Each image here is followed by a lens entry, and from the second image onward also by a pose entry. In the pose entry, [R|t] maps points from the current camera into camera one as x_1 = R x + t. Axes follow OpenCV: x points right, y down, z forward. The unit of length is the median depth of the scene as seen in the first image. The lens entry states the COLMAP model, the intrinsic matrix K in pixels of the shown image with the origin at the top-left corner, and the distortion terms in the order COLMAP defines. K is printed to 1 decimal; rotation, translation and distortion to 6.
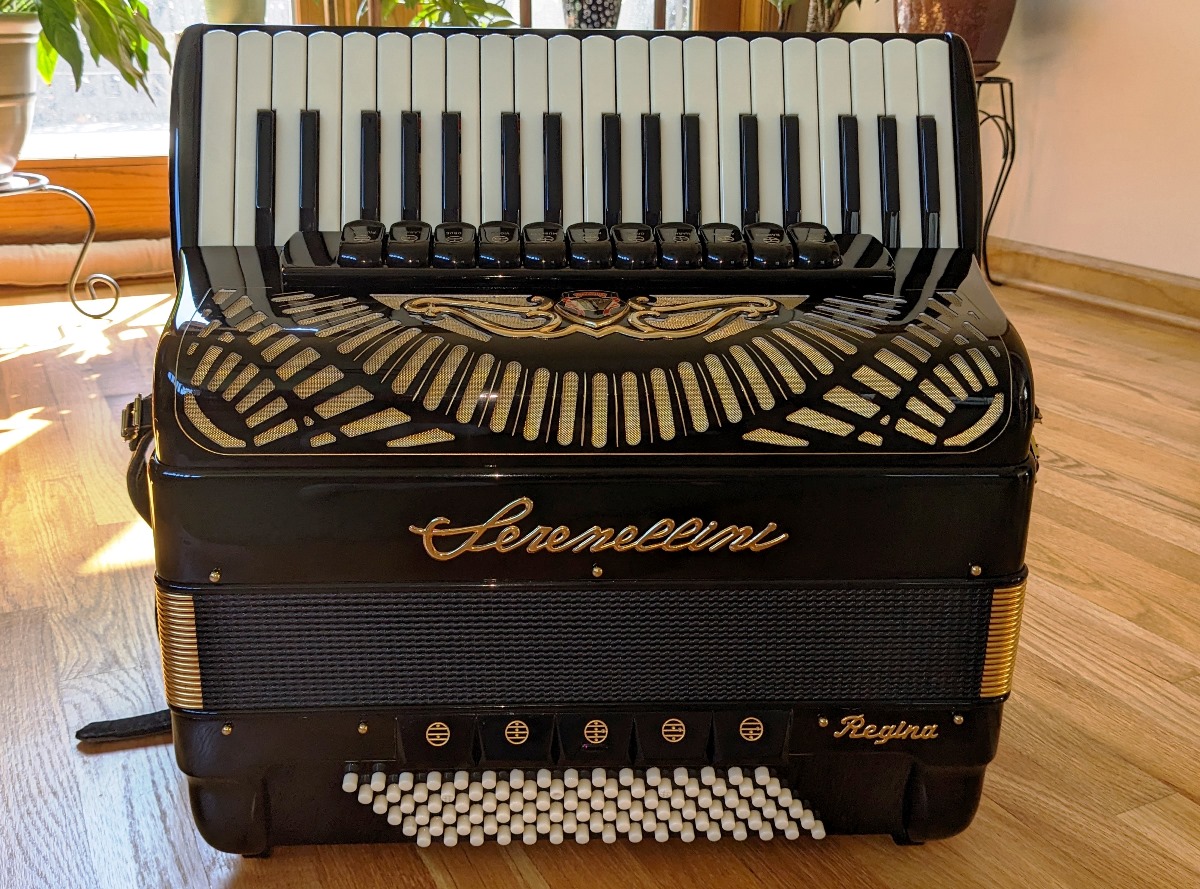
lens RADIAL K [[1043.0, 0, 578.8], [0, 1043.0, 446.1], [0, 0, 1]] dist [0.003900, -0.003028]
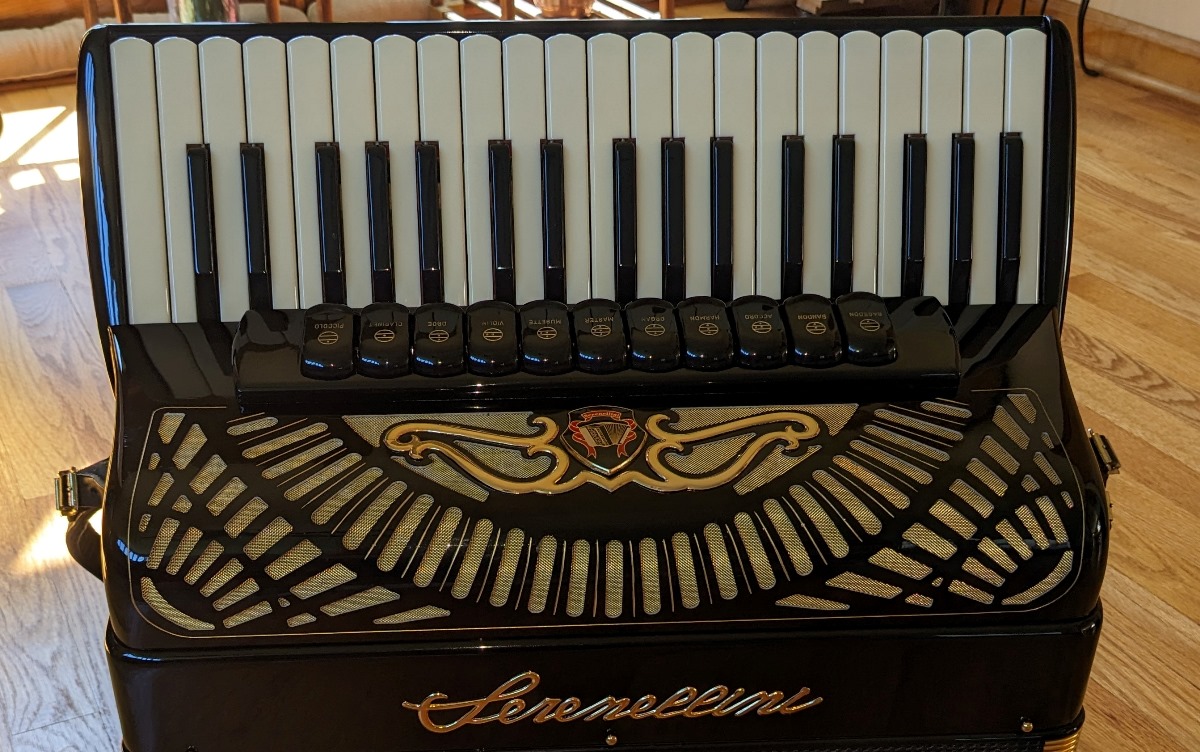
lens RADIAL K [[1230.7, 0, 587.9], [0, 1230.7, 505.9], [0, 0, 1]] dist [0.009468, -0.006653]
pose [[0.999902, -0.009229, 0.010539, -0.011575], [0.006484, 0.971780, 0.235799, -0.311444], [-0.012418, -0.235707, 0.971745, 0.005549]]
